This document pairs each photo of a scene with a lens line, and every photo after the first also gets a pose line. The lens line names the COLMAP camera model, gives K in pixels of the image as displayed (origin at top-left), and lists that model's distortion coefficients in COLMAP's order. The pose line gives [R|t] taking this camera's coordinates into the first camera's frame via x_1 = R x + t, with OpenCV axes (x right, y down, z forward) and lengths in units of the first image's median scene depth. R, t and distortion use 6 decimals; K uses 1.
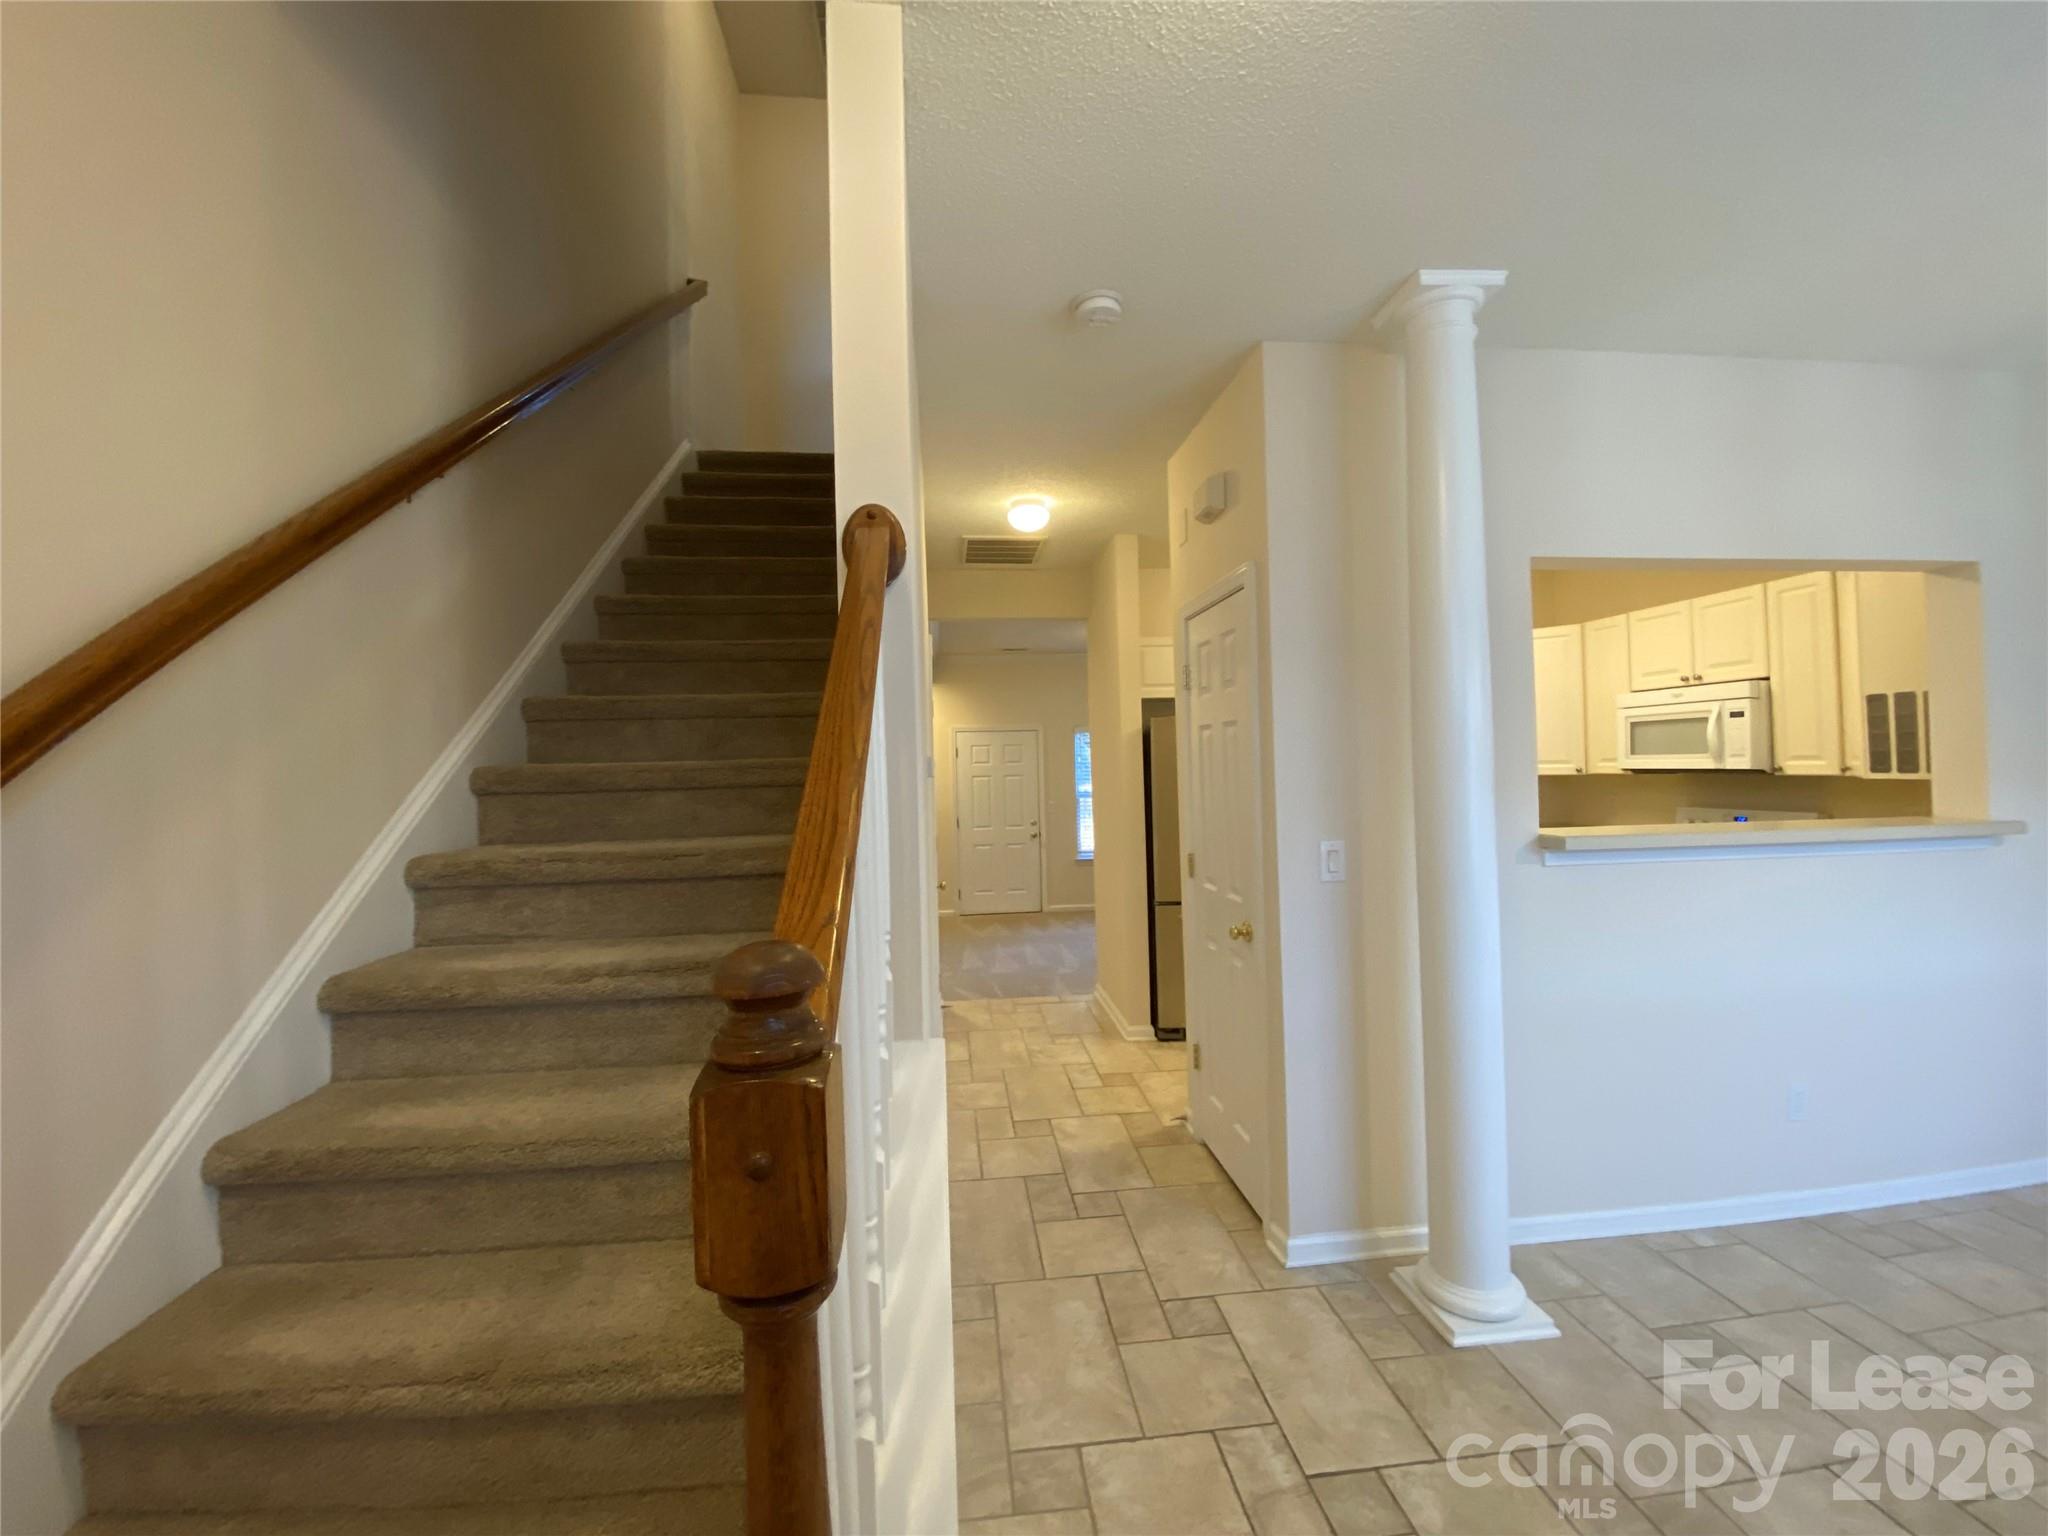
lens RADIAL K [[825.0, 0, 1020.6], [0, 825.0, 755.0], [0, 0, 1]] dist [0.019452, -0.018854]
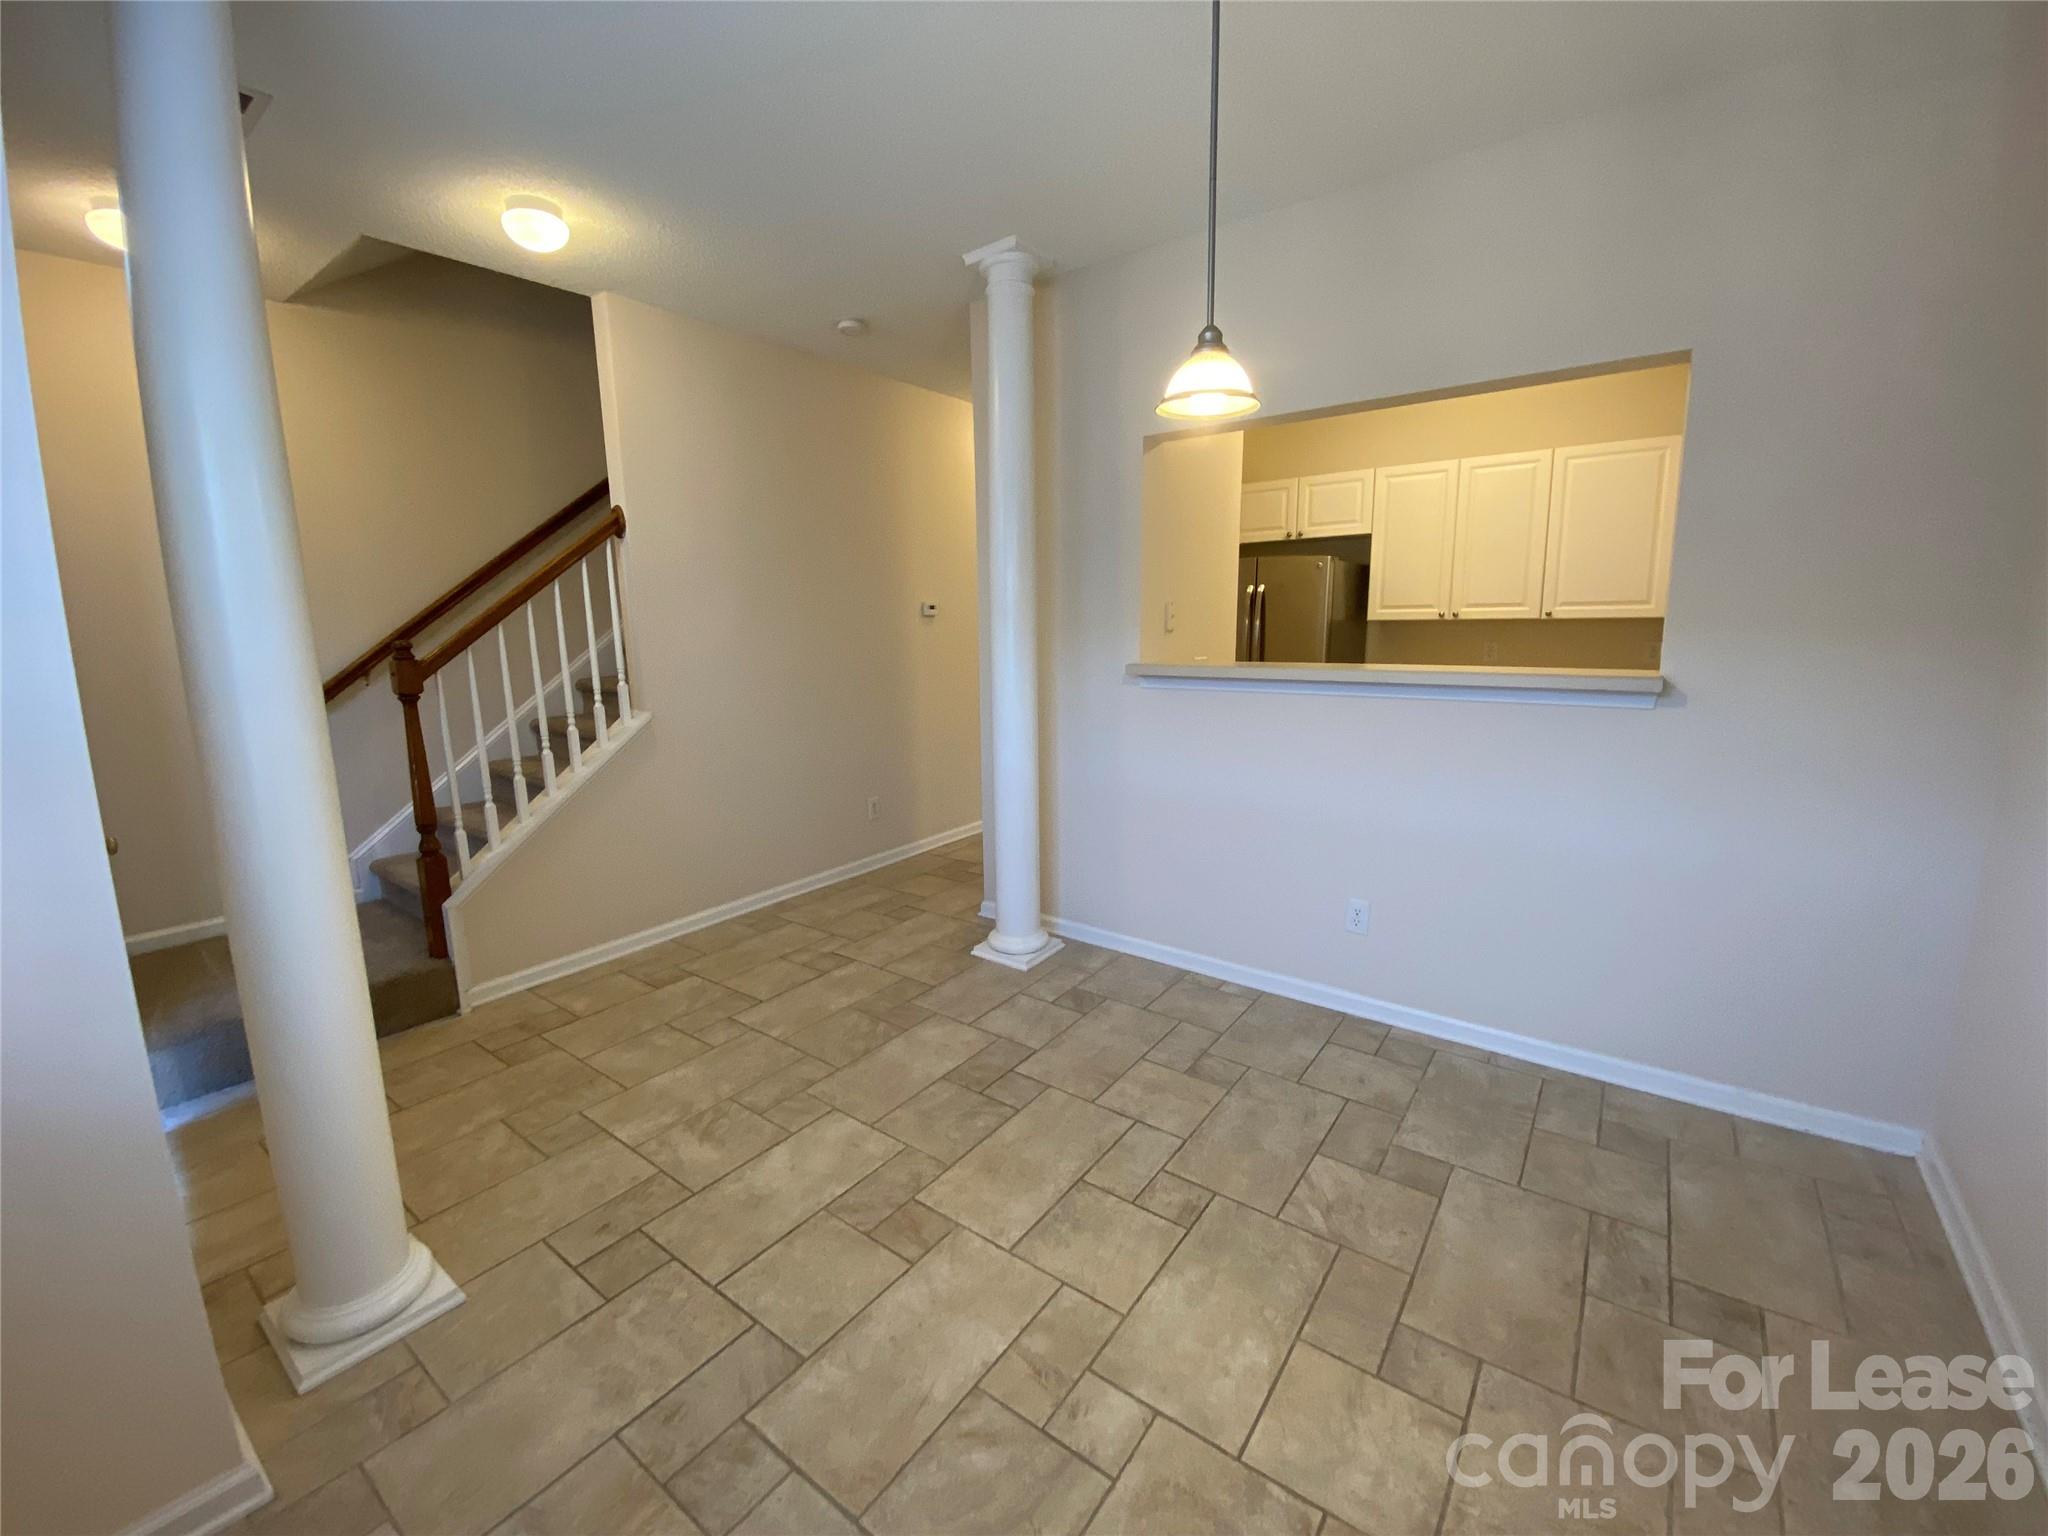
lens RADIAL K [[834.8, 0, 1029.9], [0, 834.8, 749.8], [0, 0, 1]] dist [0.042249, -0.044760]
pose [[0.743151, 0.121657, -0.657971, 1.534998], [0.002640, 0.982792, 0.184698, -0.010547], [0.669119, -0.138996, 0.730041, -0.099800]]
